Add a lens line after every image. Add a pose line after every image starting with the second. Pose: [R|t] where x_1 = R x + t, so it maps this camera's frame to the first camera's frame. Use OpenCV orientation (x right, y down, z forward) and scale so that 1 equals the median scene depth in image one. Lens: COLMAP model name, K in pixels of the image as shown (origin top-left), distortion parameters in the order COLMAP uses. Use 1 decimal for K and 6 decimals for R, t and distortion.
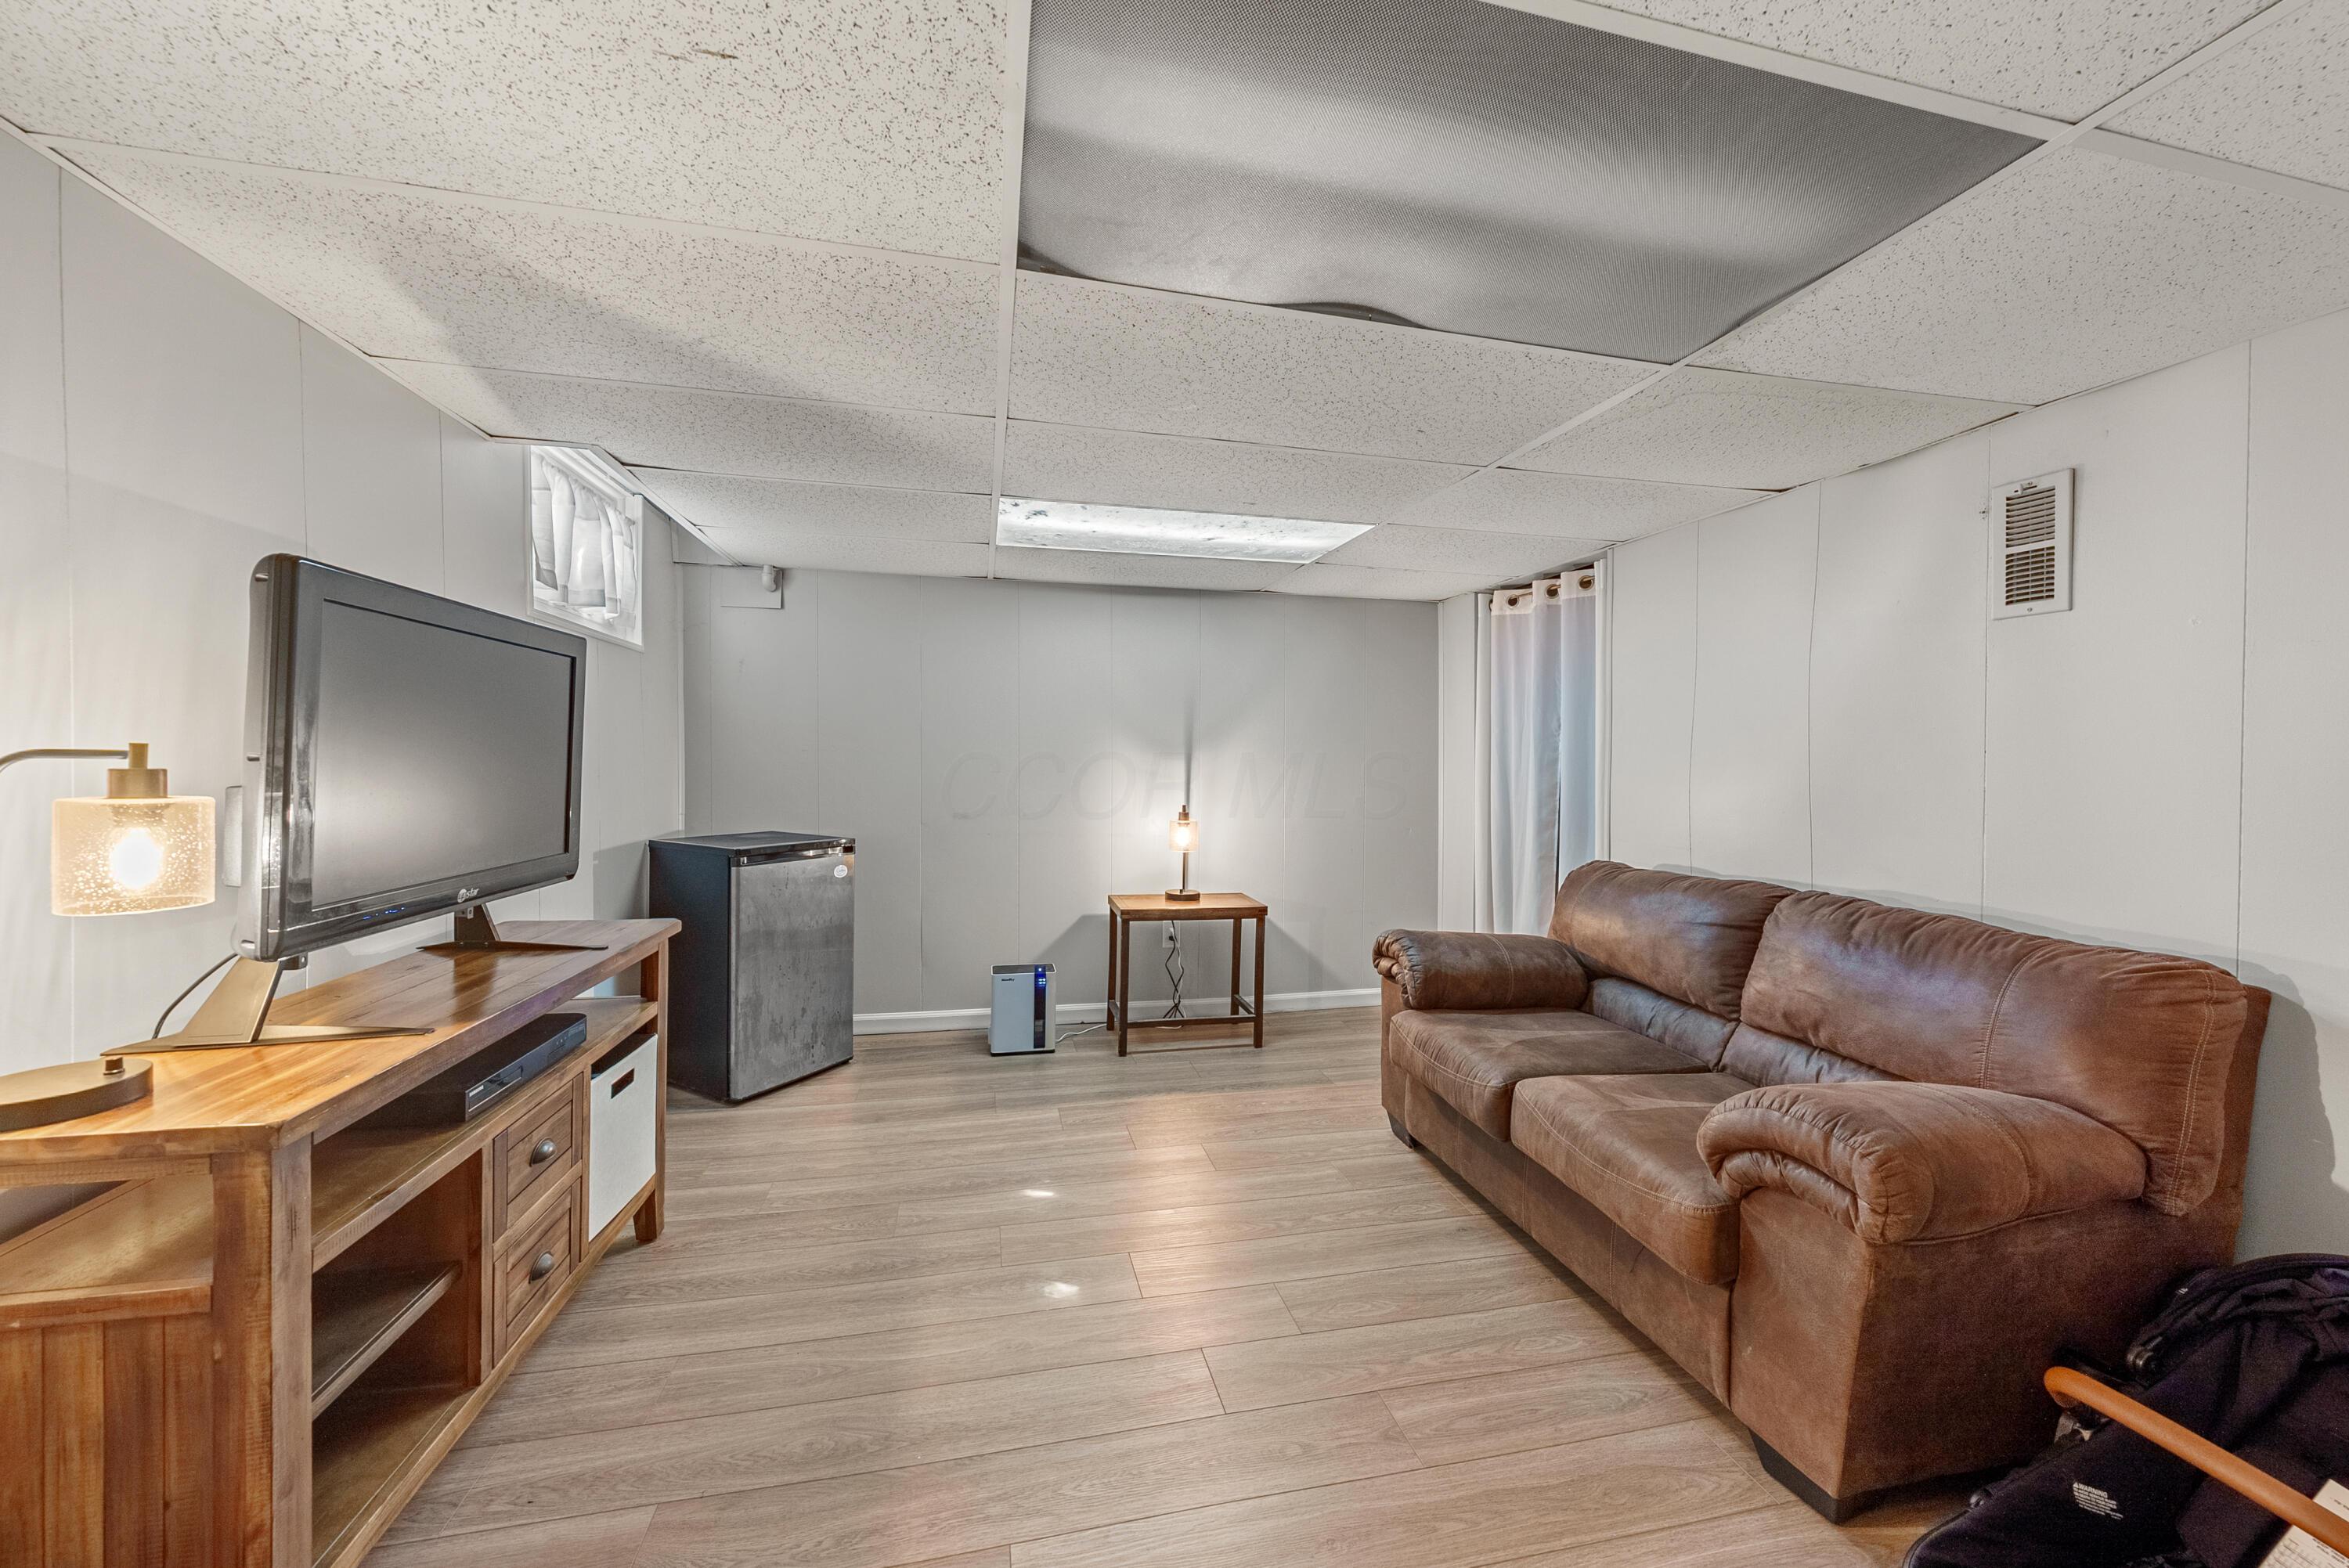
lens RADIAL K [[864.4, 0, 1181.1], [0, 864.4, 761.3], [0, 0, 1]] dist [-0.003377, -0.000183]
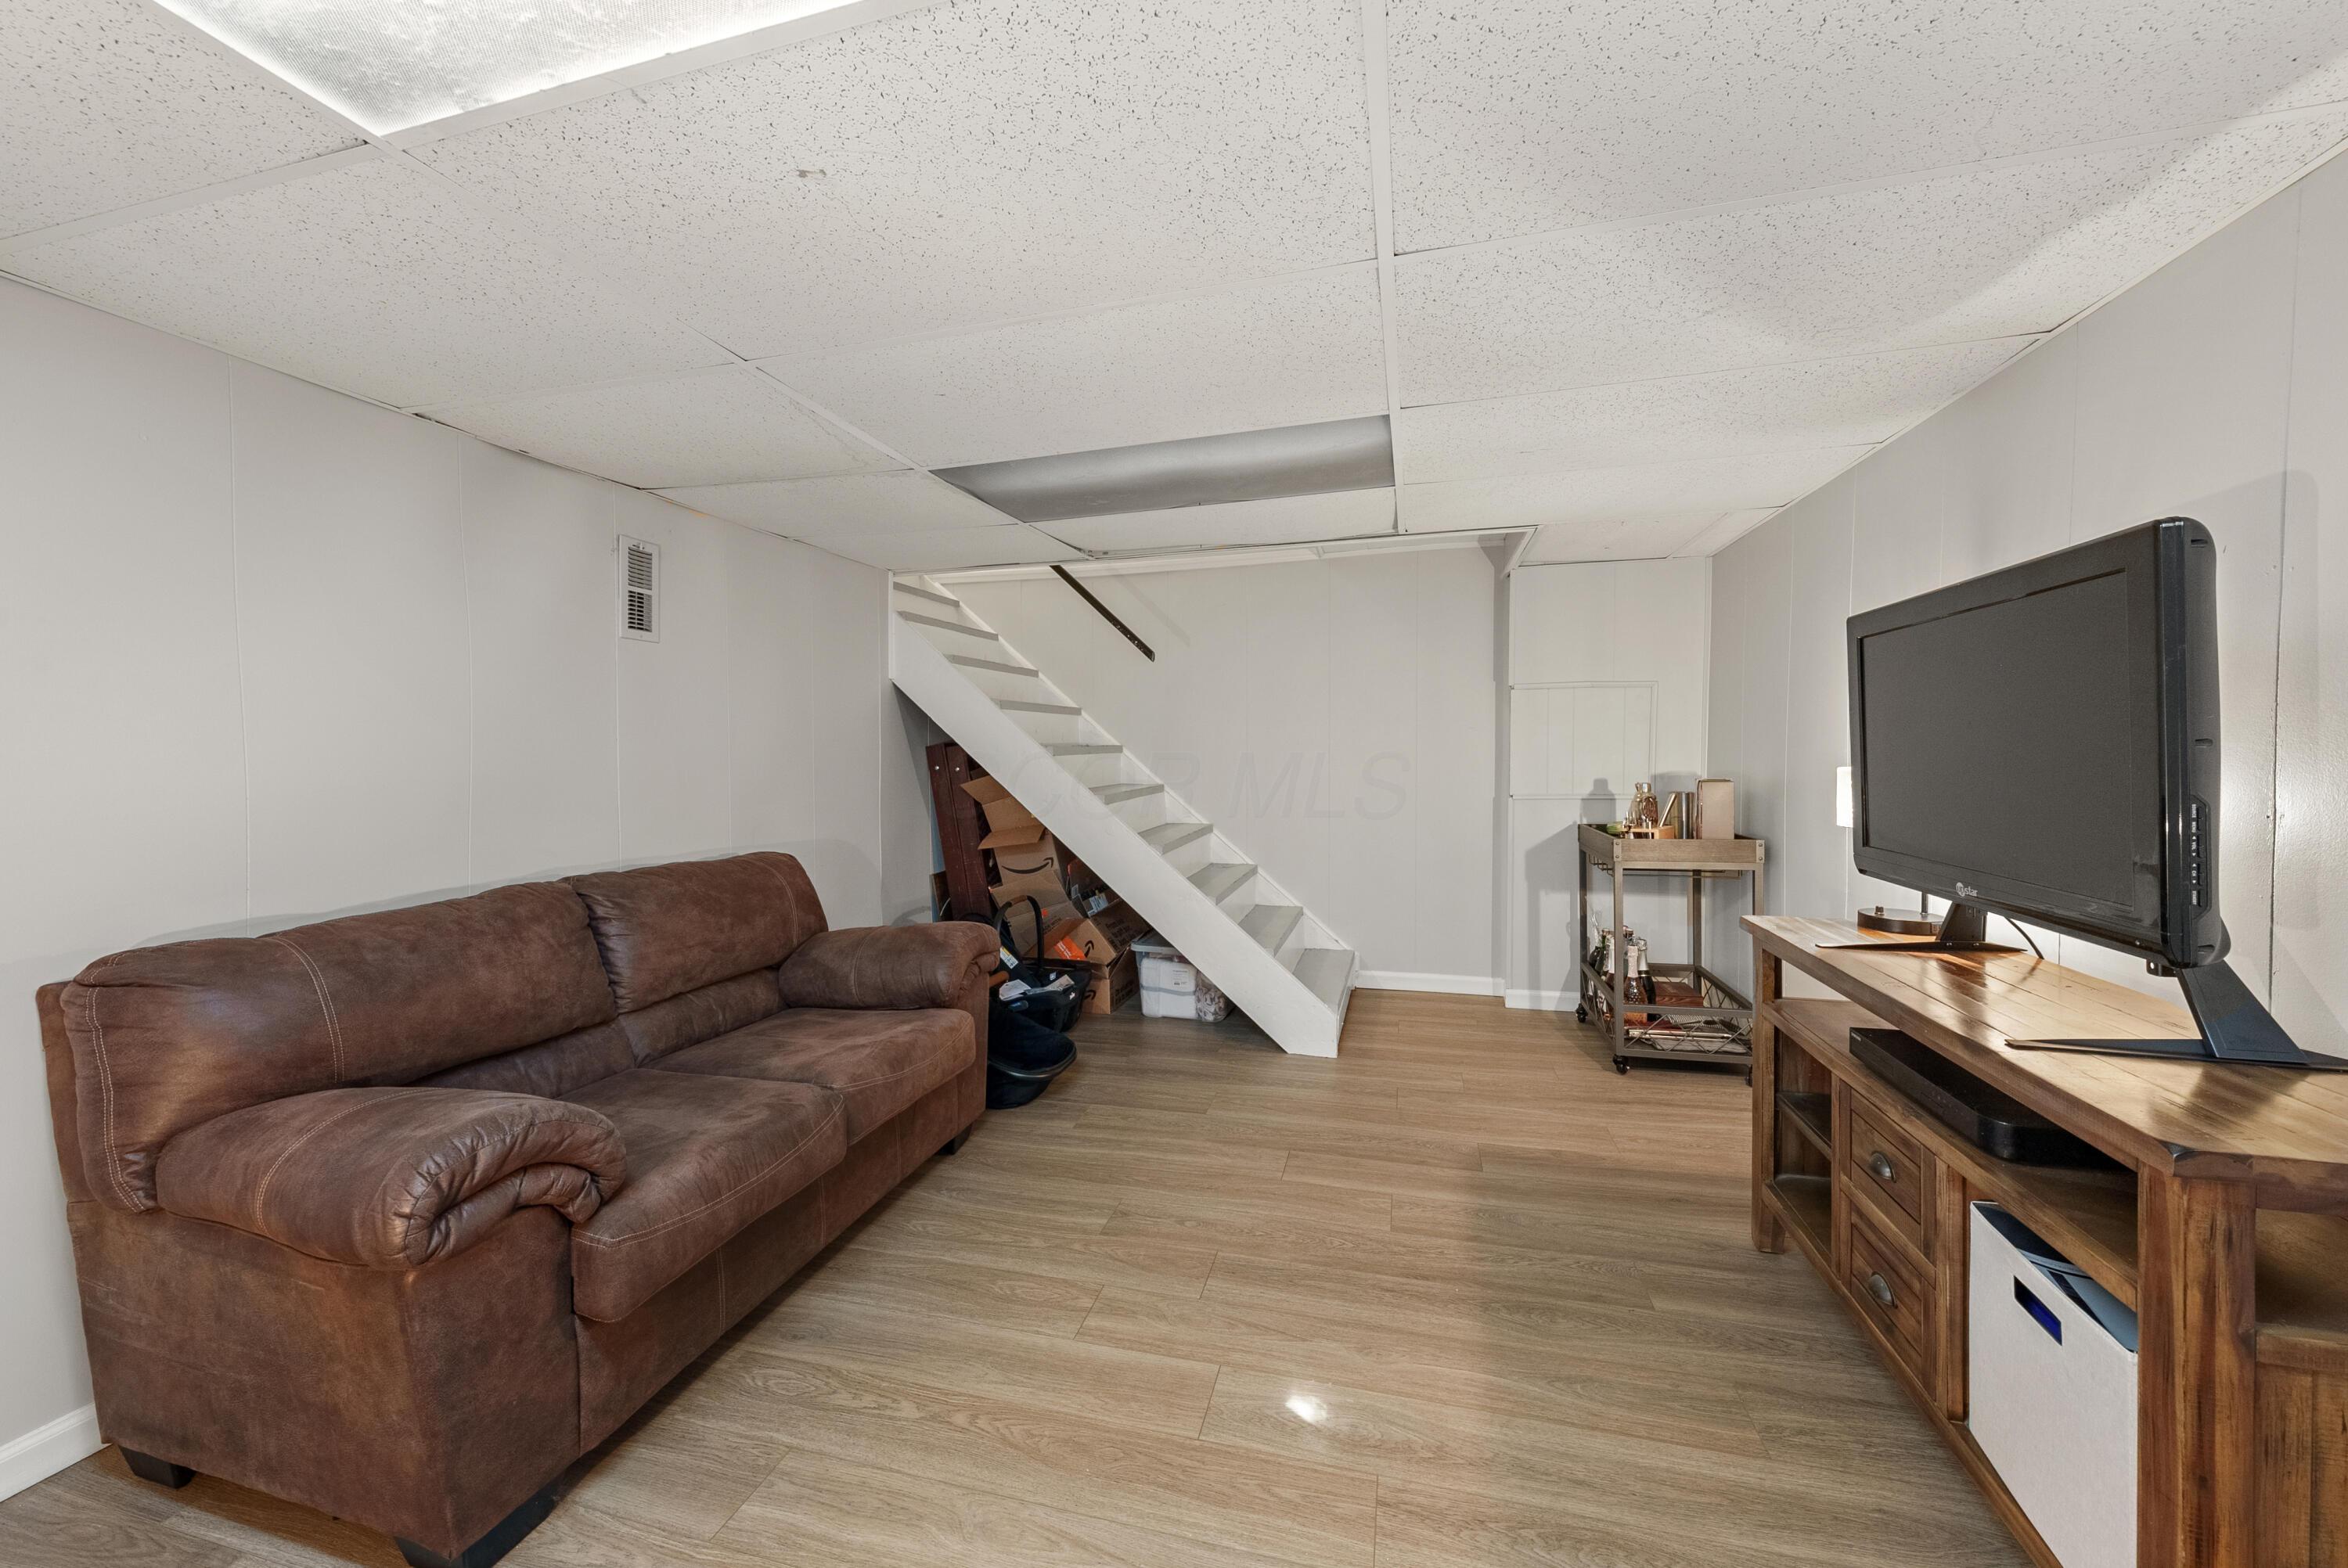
lens RADIAL K [[864.0, 0, 1180.6], [0, 864.0, 764.3], [0, 0, 1]] dist [-0.003377, -0.000183]
pose [[-0.884248, -0.010670, 0.466895, -0.417178], [-0.000428, 0.999757, 0.022037, -0.003031], [-0.467017, 0.019286, -0.884038, 1.814273]]
